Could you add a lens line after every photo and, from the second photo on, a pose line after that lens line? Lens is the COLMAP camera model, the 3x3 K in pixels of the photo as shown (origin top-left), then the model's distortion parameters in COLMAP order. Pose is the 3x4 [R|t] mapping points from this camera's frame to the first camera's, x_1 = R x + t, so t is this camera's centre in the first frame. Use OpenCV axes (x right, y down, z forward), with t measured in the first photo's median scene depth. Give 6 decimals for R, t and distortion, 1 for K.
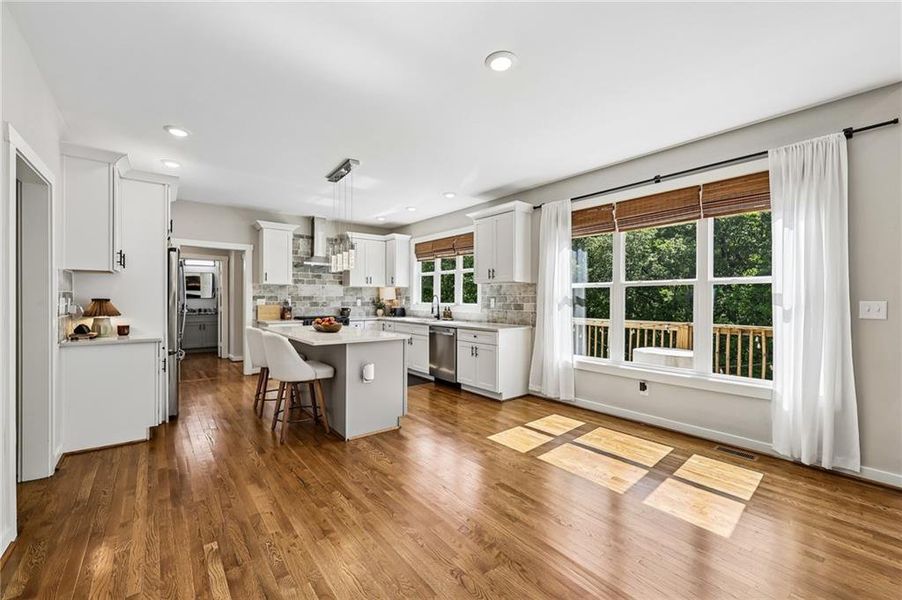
lens RADIAL K [[367.4, 0, 449.8], [0, 367.4, 301.7], [0, 0, 1]] dist [-0.001508, 0.000827]
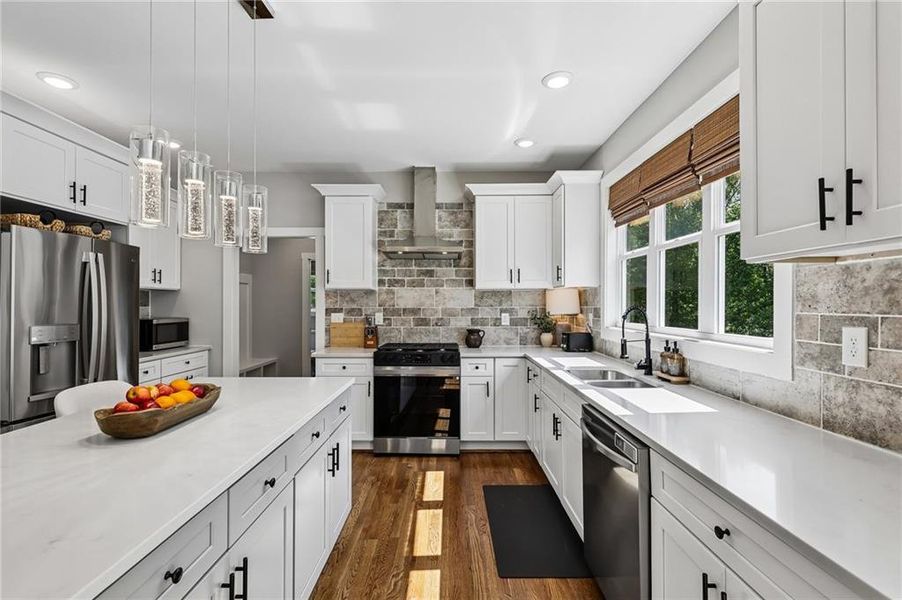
lens RADIAL K [[413.4, 0, 448.3], [0, 413.4, 302.9], [0, 0, 1]] dist [0.005267, -0.000599]
pose [[0.776641, -0.006561, -0.629909, 0.072668], [0.000313, 0.999950, -0.010029, -0.017277], [0.629943, 0.007592, 0.776604, 0.562492]]
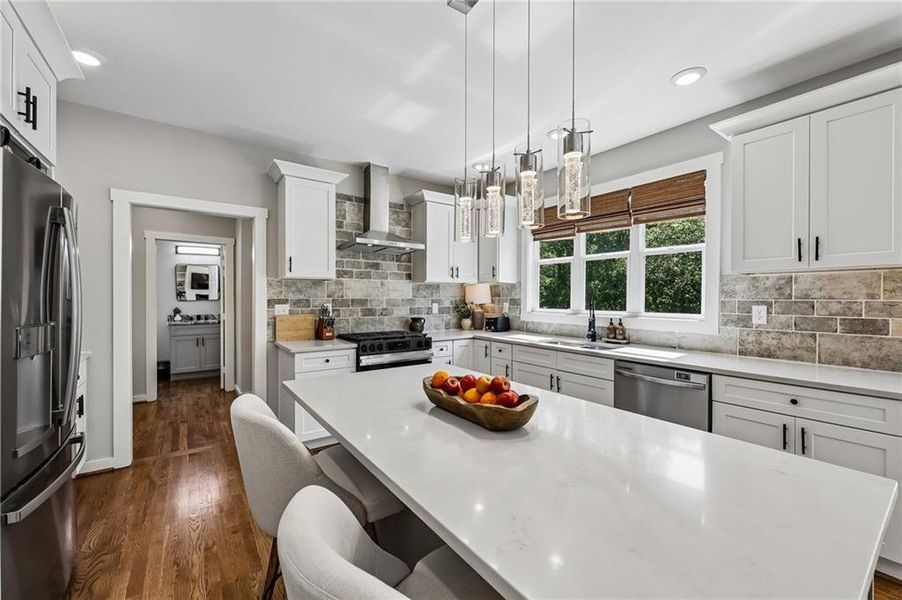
lens RADIAL K [[367.4, 0, 449.5], [0, 367.4, 298.9], [0, 0, 1]] dist [-0.001508, 0.000827]
pose [[0.998729, -0.001766, -0.050381, -0.221361], [0.001653, 0.999996, -0.002282, -0.014050], [0.050385, 0.002196, 0.998727, 0.436309]]
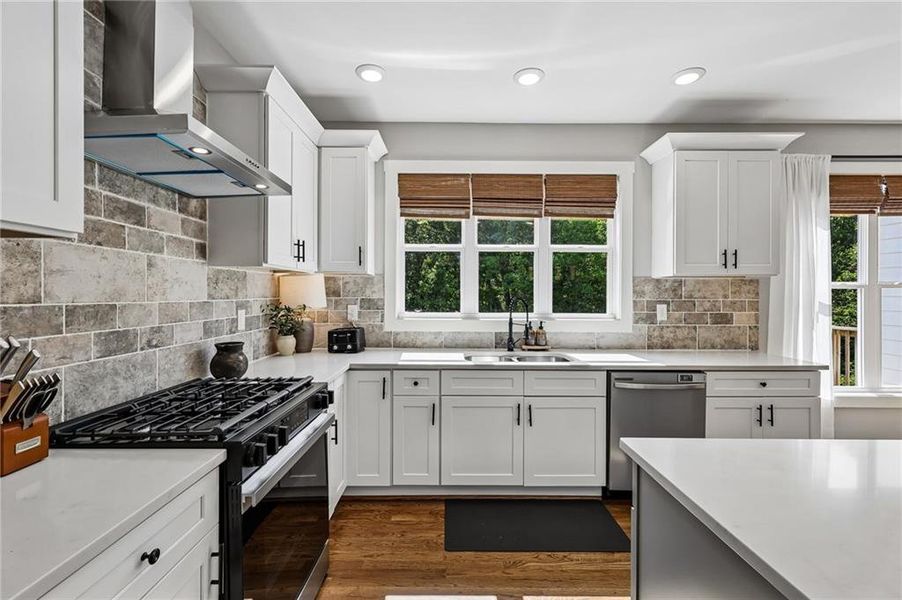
lens RADIAL K [[384.2, 0, 449.3], [0, 384.2, 296.1], [0, 0, 1]] dist [0.001721, -0.000262]
pose [[0.623759, -0.005834, 0.781595, -0.451187], [0.004952, 0.999982, 0.003513, -0.020655], [-0.781601, 0.001679, 0.623776, 0.764865]]
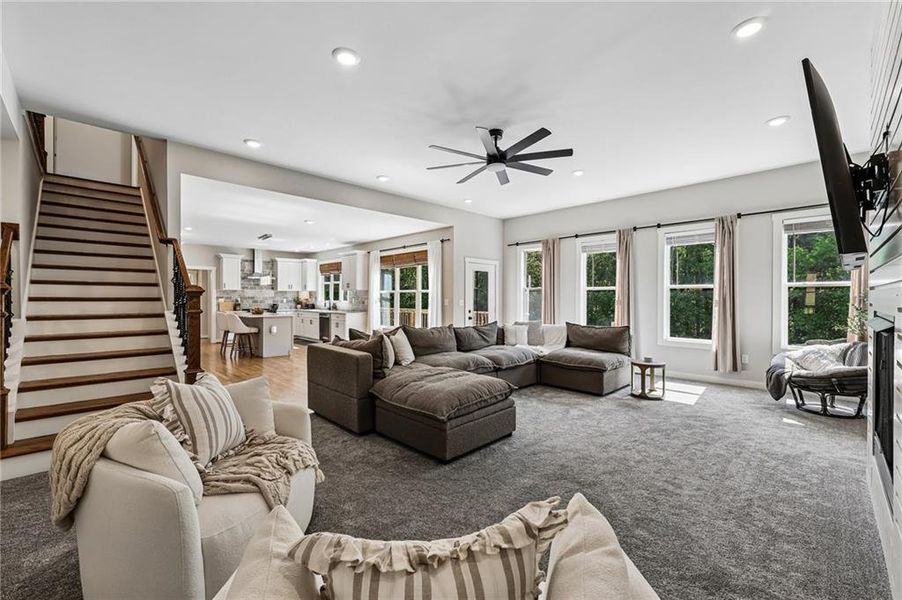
lens RADIAL K [[384.2, 0, 452.7], [0, 384.2, 299.7], [0, 0, 1]] dist [0.001721, -0.000262]
pose [[0.995659, -0.002292, 0.093046, 0.374179], [0.002422, 0.999996, -0.001279, 0.003015], [-0.093043, 0.001499, 0.995661, -0.843820]]
